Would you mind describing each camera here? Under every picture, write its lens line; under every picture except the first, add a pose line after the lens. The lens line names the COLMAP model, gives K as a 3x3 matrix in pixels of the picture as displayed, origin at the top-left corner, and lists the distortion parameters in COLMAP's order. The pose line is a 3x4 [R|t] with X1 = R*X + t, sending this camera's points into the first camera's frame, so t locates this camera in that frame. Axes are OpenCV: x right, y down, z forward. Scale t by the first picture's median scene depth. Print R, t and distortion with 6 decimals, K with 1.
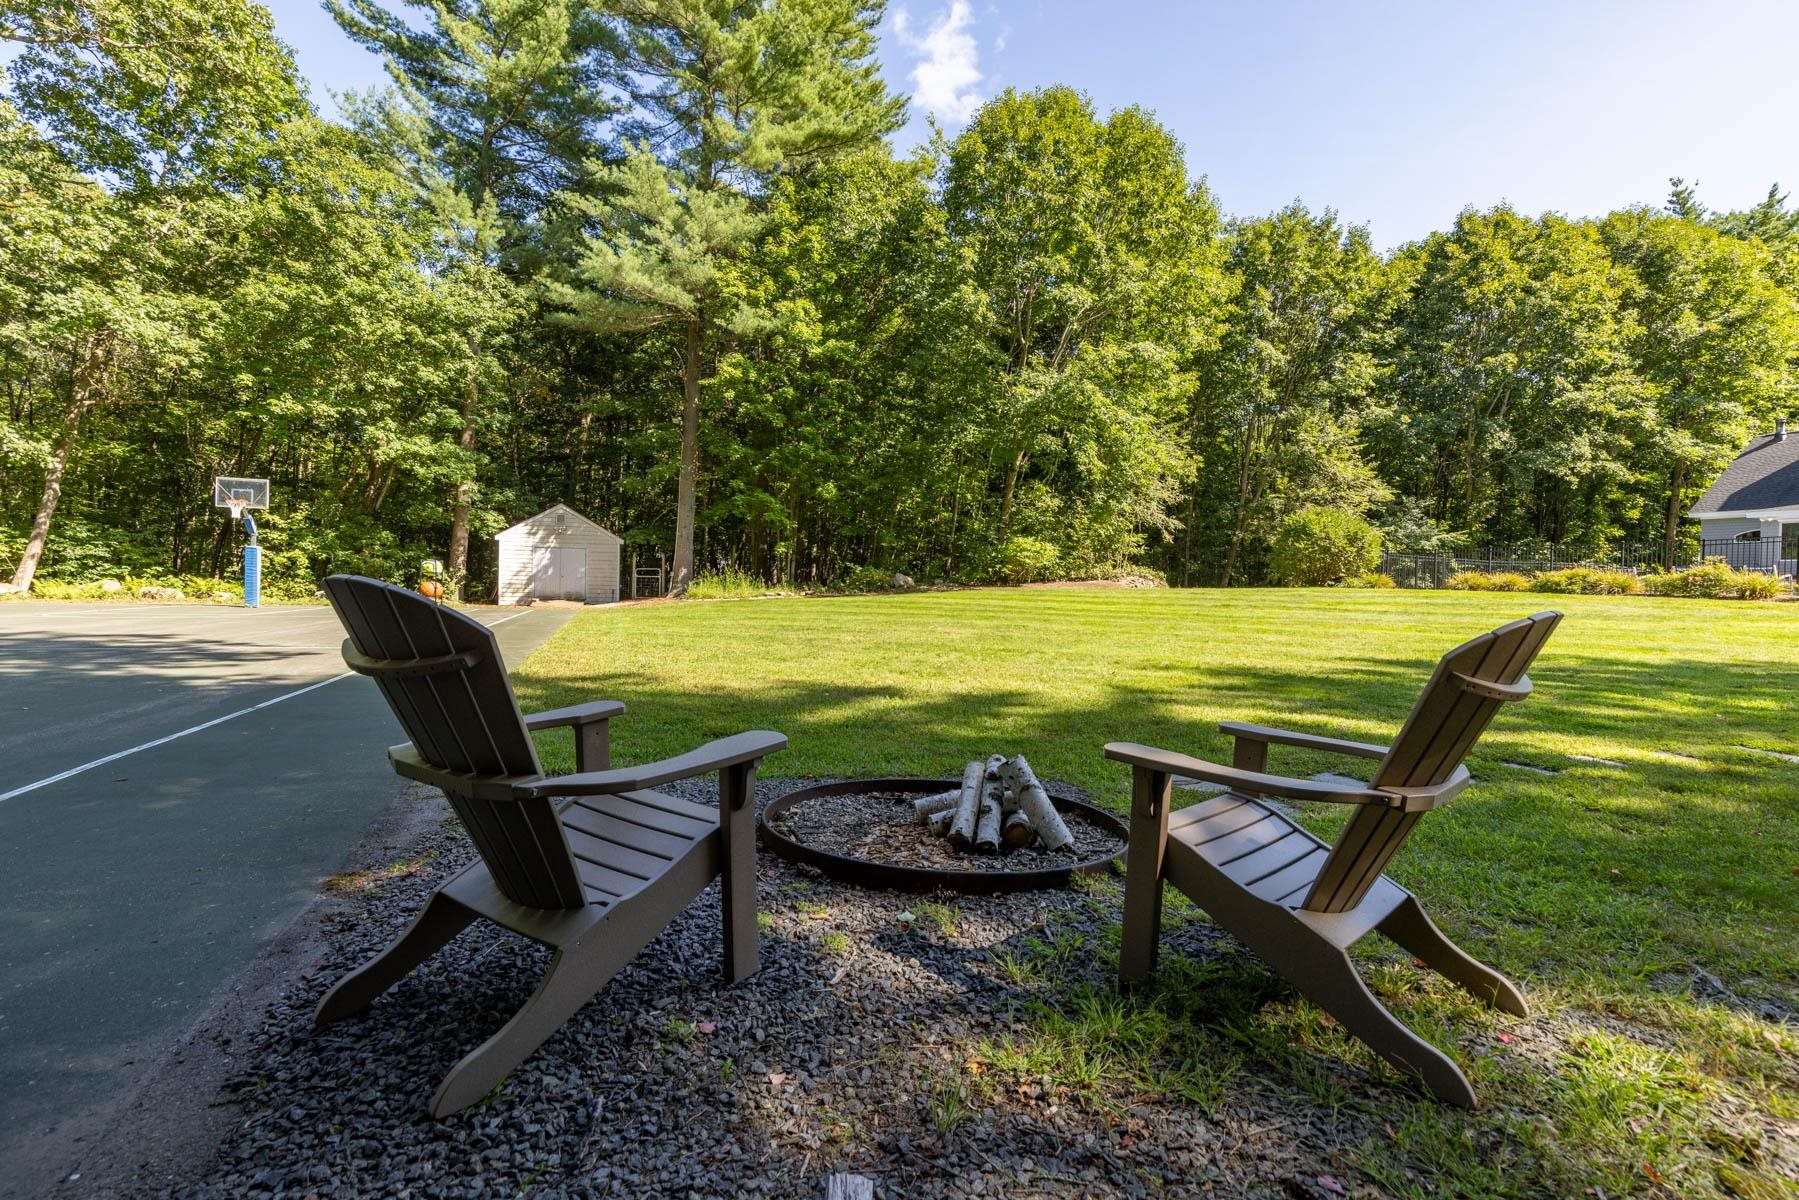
lens RADIAL K [[791.9, 0, 899.5], [0, 791.9, 600.0], [0, 0, 1]] dist [0.001196, -0.000170]
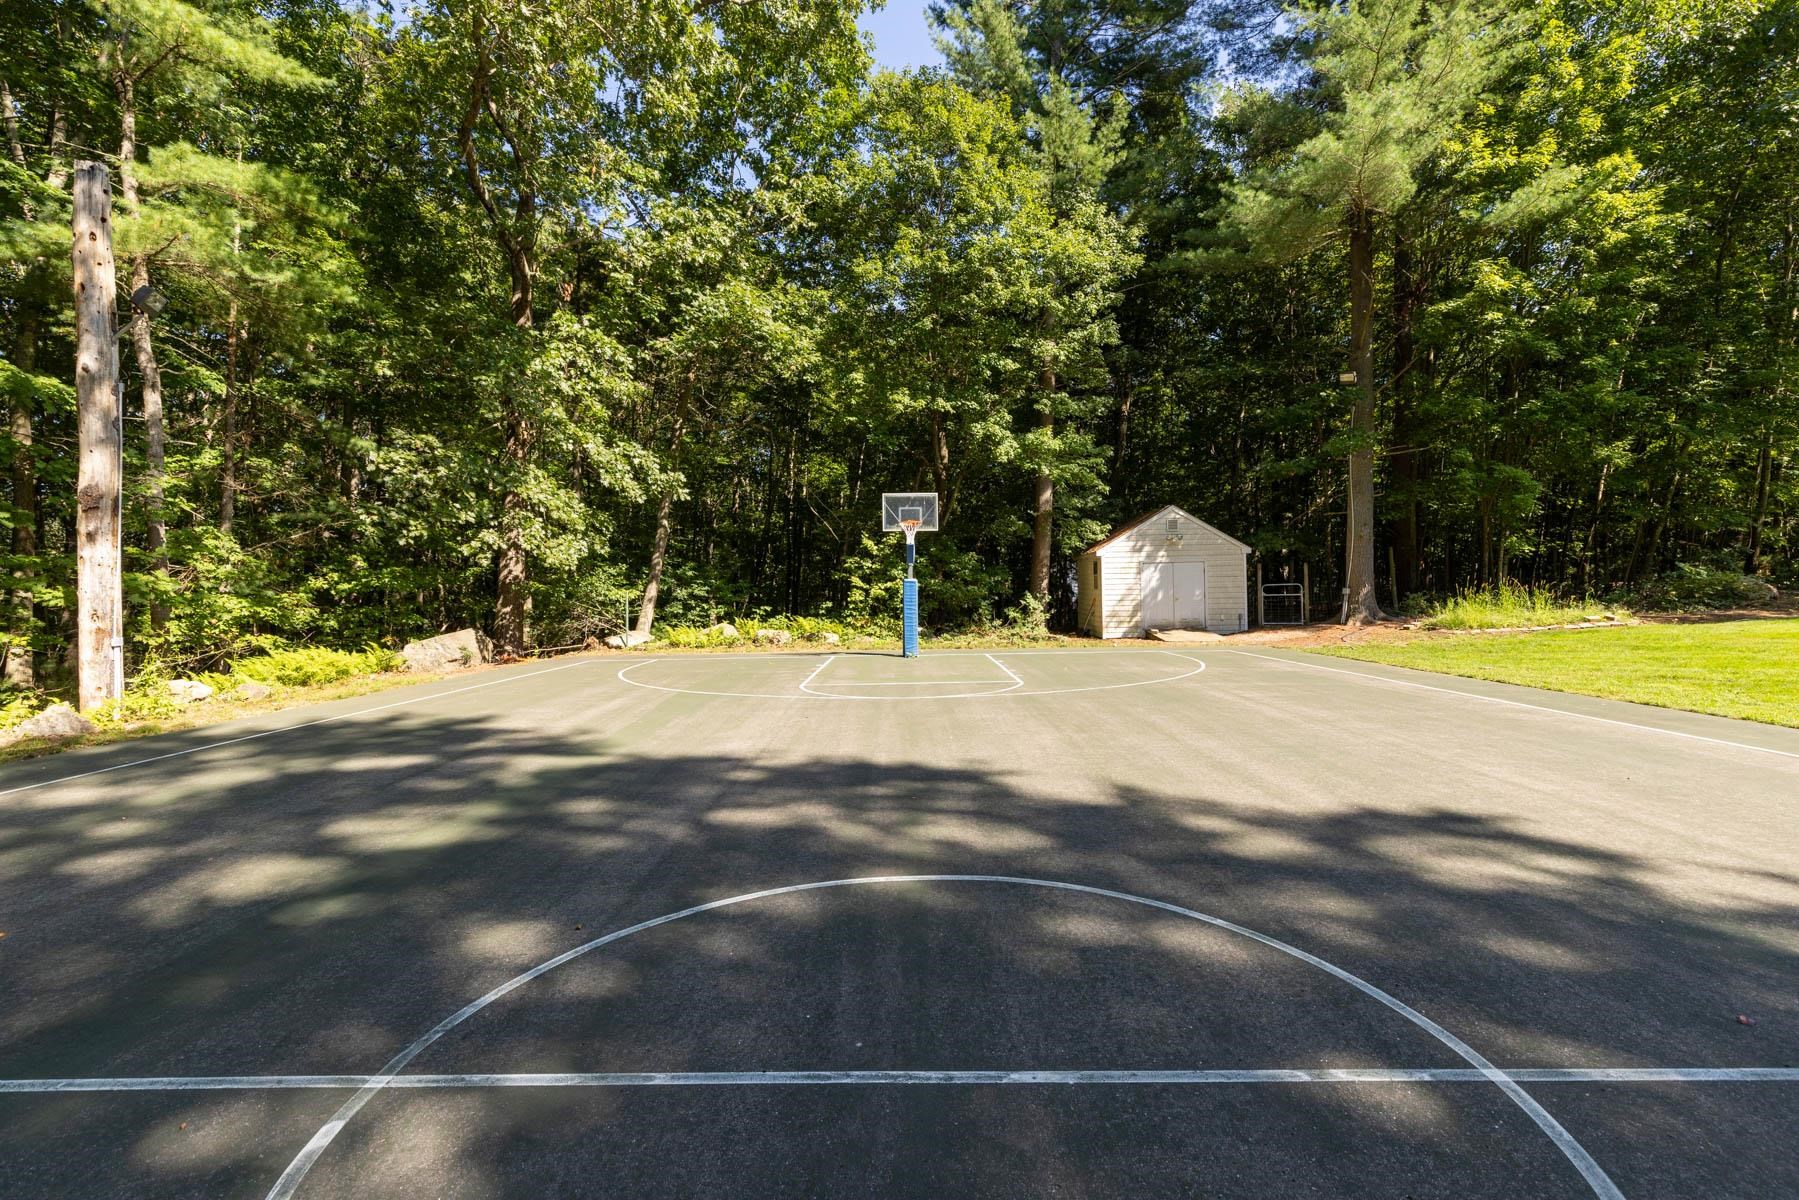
lens RADIAL K [[791.9, 0, 899.5], [0, 791.9, 600.0], [0, 0, 1]] dist [0.001196, -0.000170]
pose [[0.937951, -0.028310, -0.345609, -0.460487], [0.024951, 0.999588, -0.014166, -0.030448], [0.345868, 0.004664, 0.938272, 0.217320]]
